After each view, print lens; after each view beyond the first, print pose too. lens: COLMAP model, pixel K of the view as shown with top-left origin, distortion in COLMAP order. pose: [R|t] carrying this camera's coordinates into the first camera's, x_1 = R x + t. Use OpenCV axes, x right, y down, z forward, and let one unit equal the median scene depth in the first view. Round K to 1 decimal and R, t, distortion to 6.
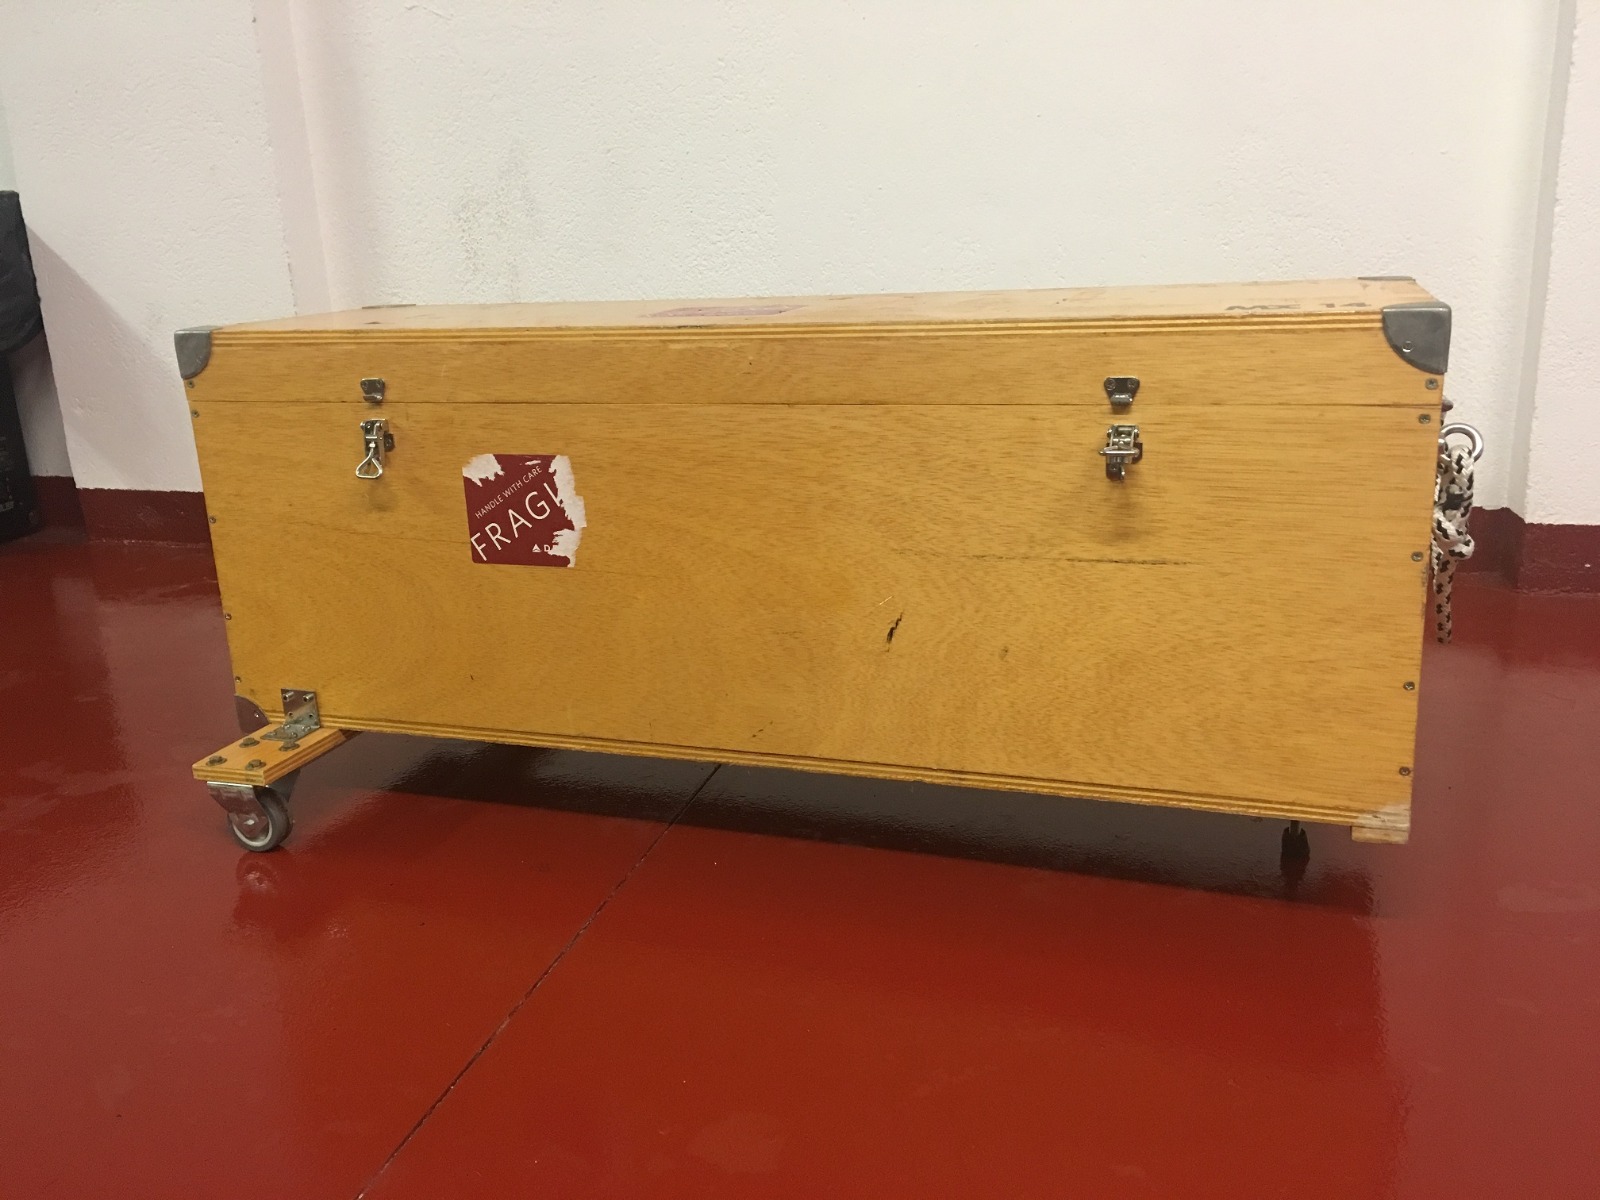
lens RADIAL K [[1362.0, 0, 806.2], [0, 1362.0, 591.4], [0, 0, 1]] dist [0.076262, -0.107094]
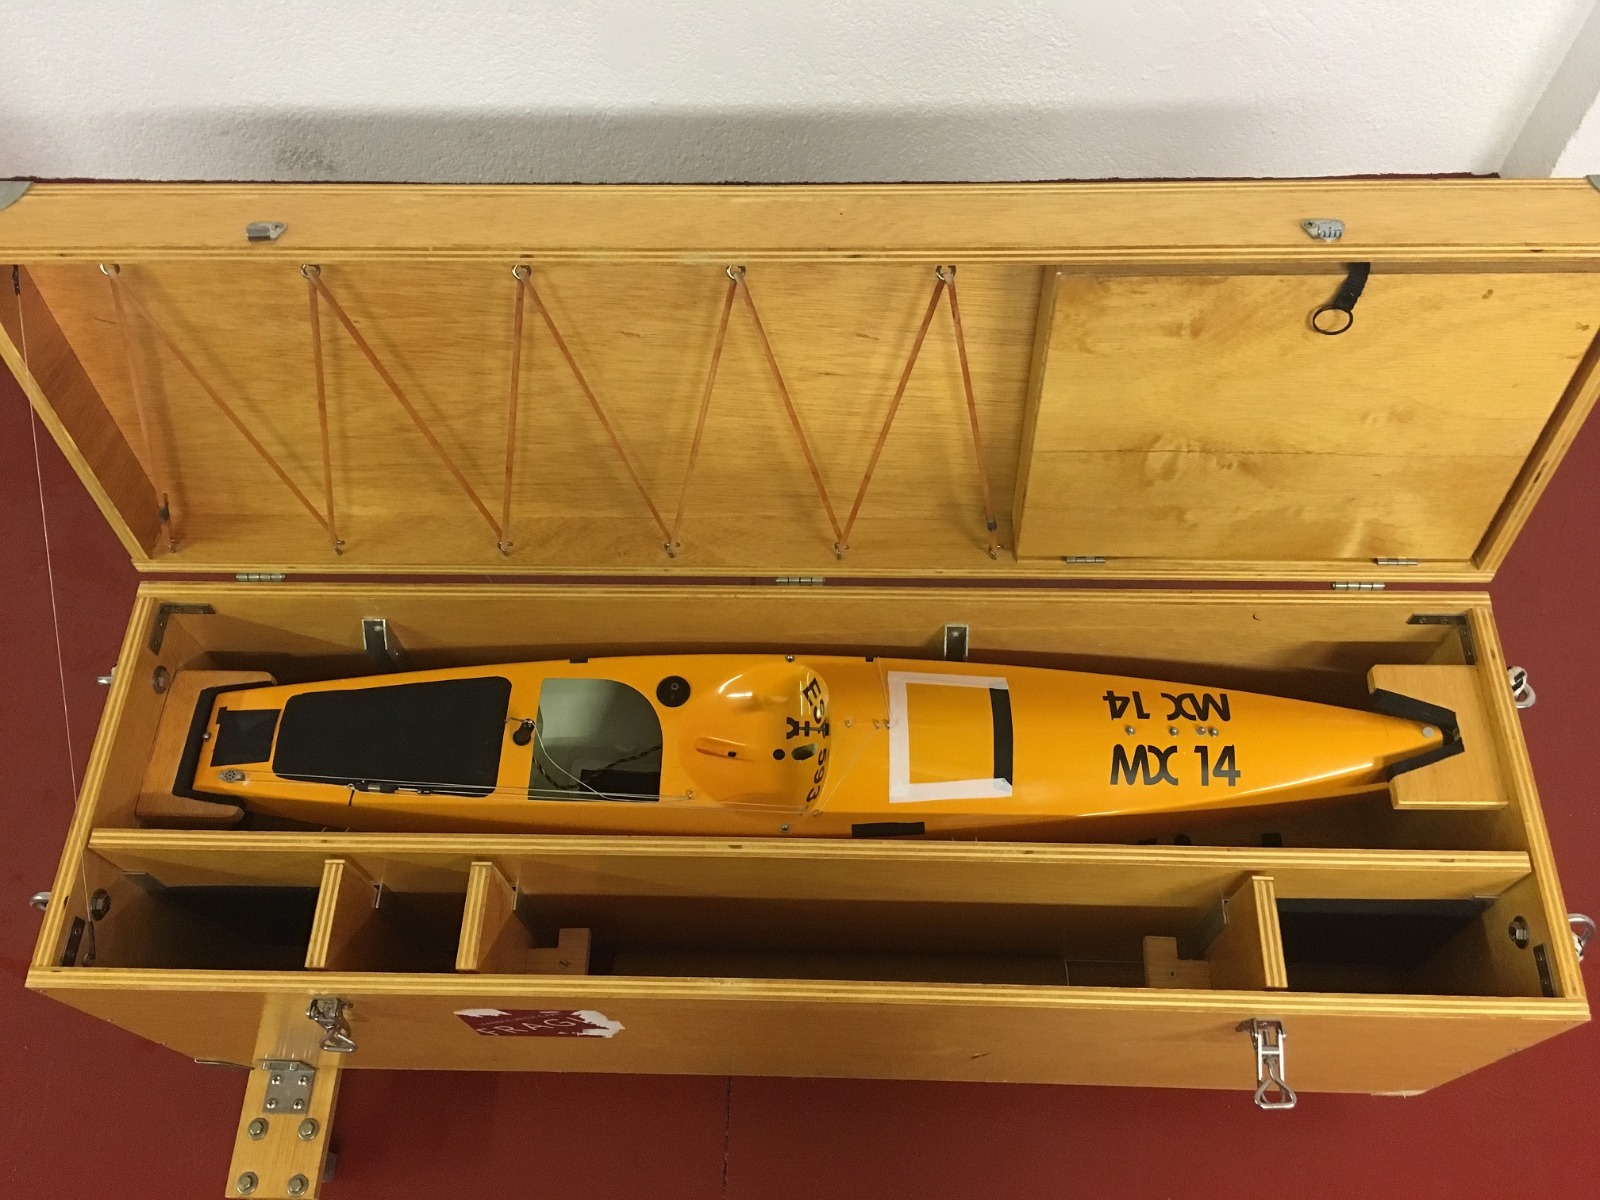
lens RADIAL K [[1362.0, 0, 797.5], [0, 1362.0, 597.3], [0, 0, 1]] dist [0.076262, -0.107094]
pose [[0.952393, -0.263783, 0.152862, -0.117481], [0.075306, 0.689399, 0.720457, -0.866709], [-0.295427, -0.674646, 0.676443, 0.560313]]
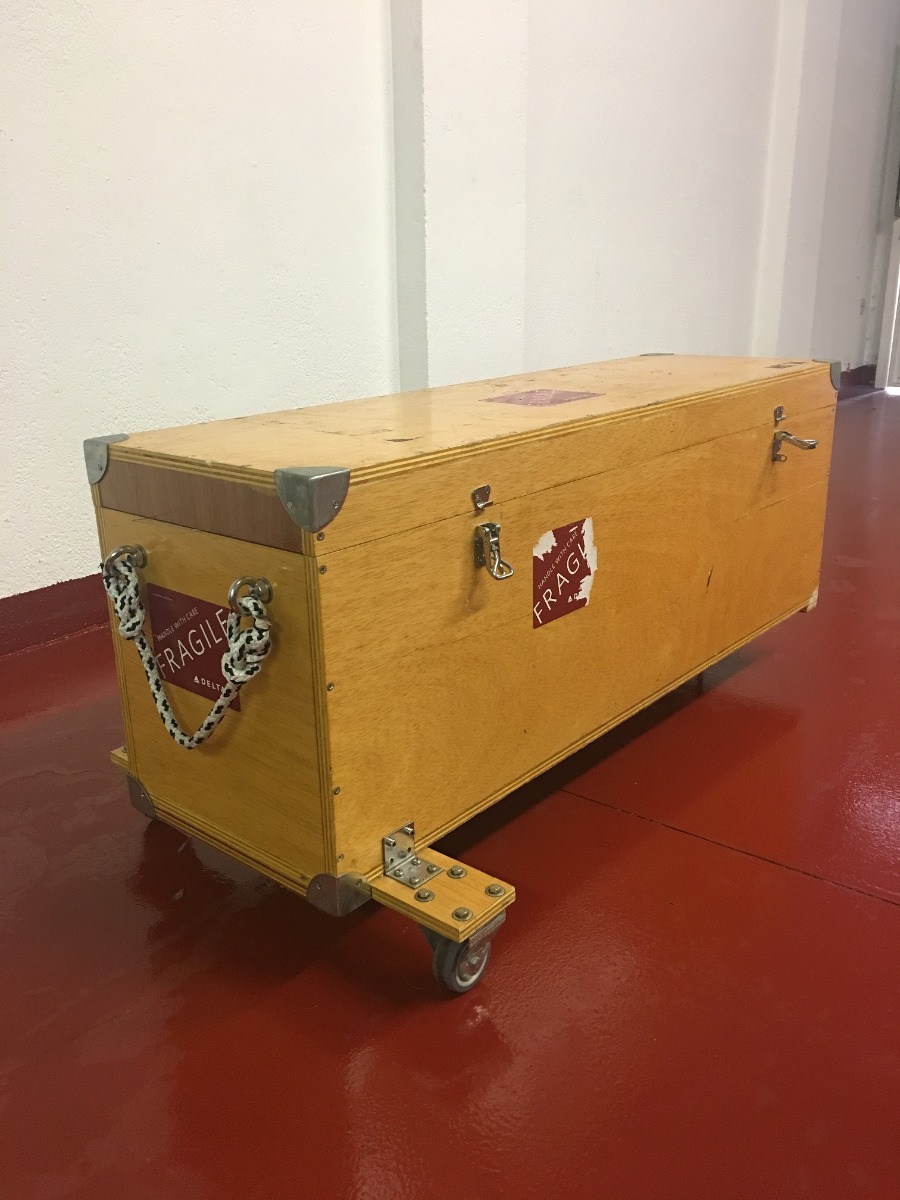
lens RADIAL K [[1021.5, 0, 447.2], [0, 1021.5, 599.6], [0, 0, 1]] dist [0.076262, -0.107094]
pose [[0.364569, -0.252754, 0.896217, -1.084356], [0.254358, 0.952885, 0.165266, -0.215443], [-0.895763, 0.167709, 0.411682, 0.737063]]
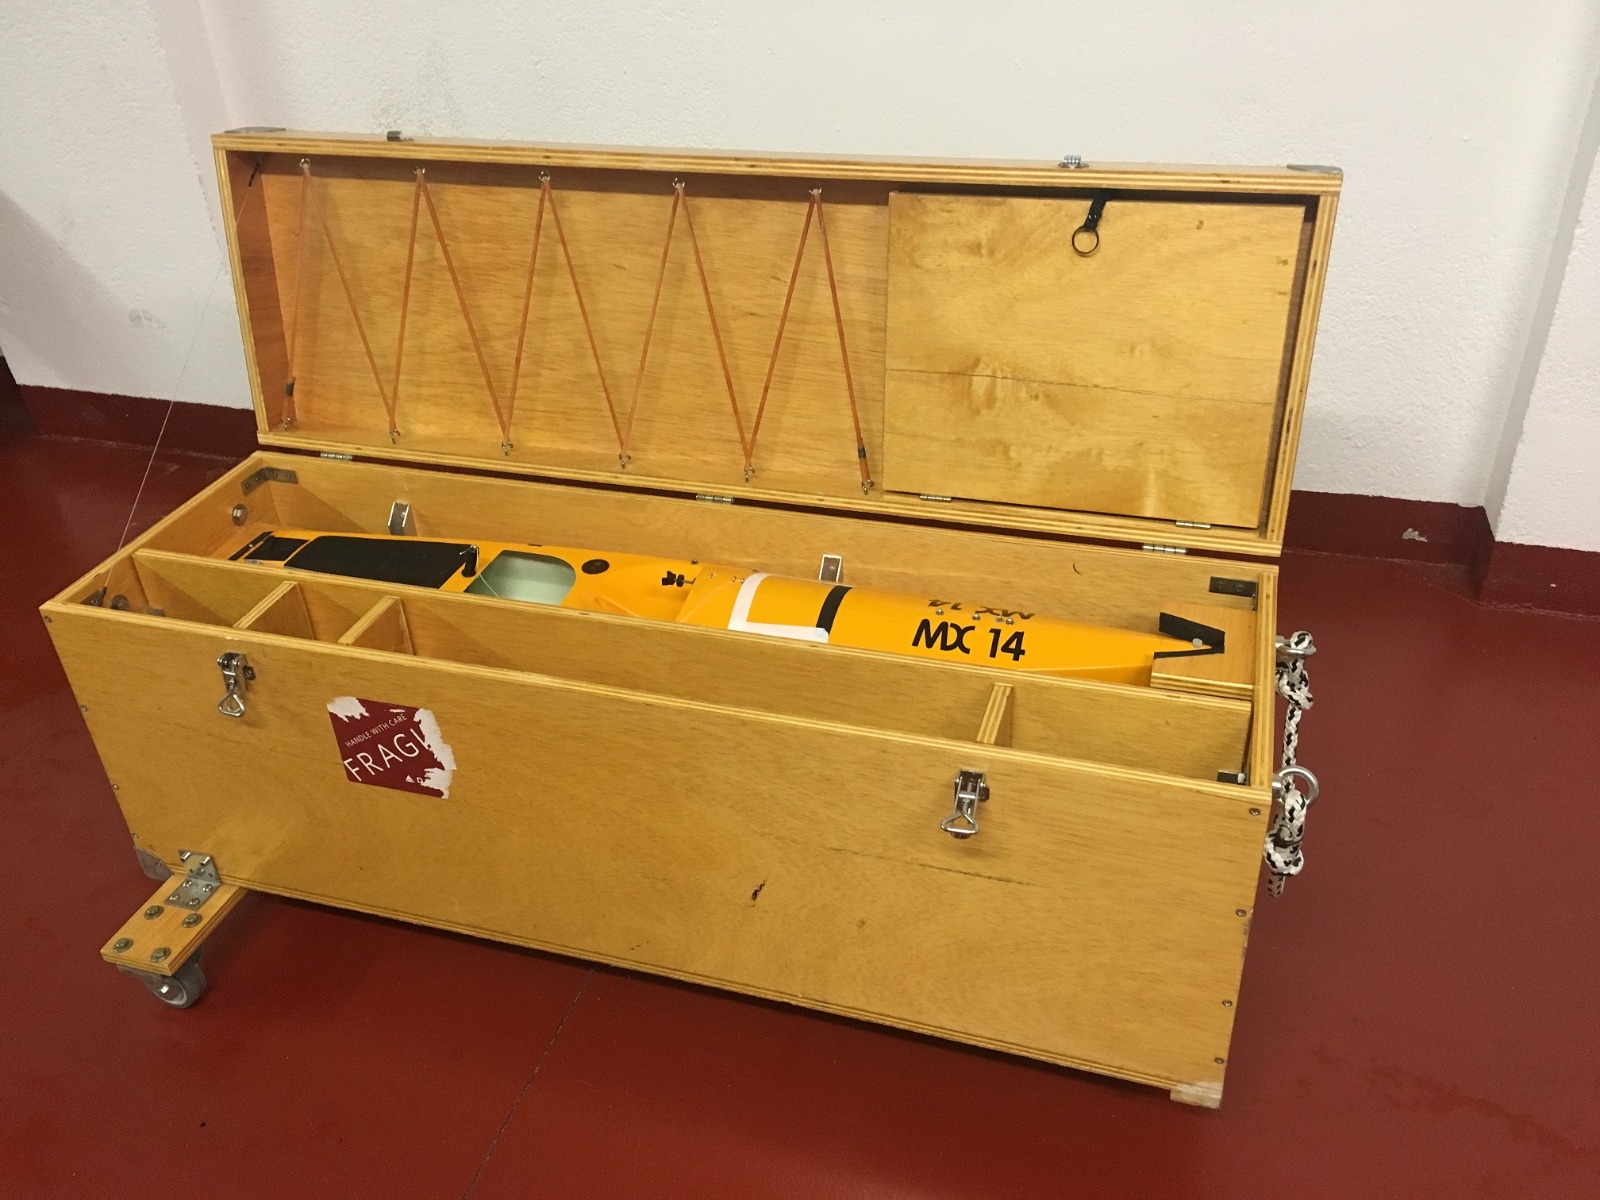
lens RADIAL K [[1362.0, 0, 794.4], [0, 1362.0, 596.2], [0, 0, 1]] dist [0.076262, -0.107094]
pose [[0.999516, -0.019945, 0.023869, 0.067444], [0.012160, 0.956849, 0.290331, -0.462224], [-0.028629, -0.289900, 0.956629, 0.061362]]
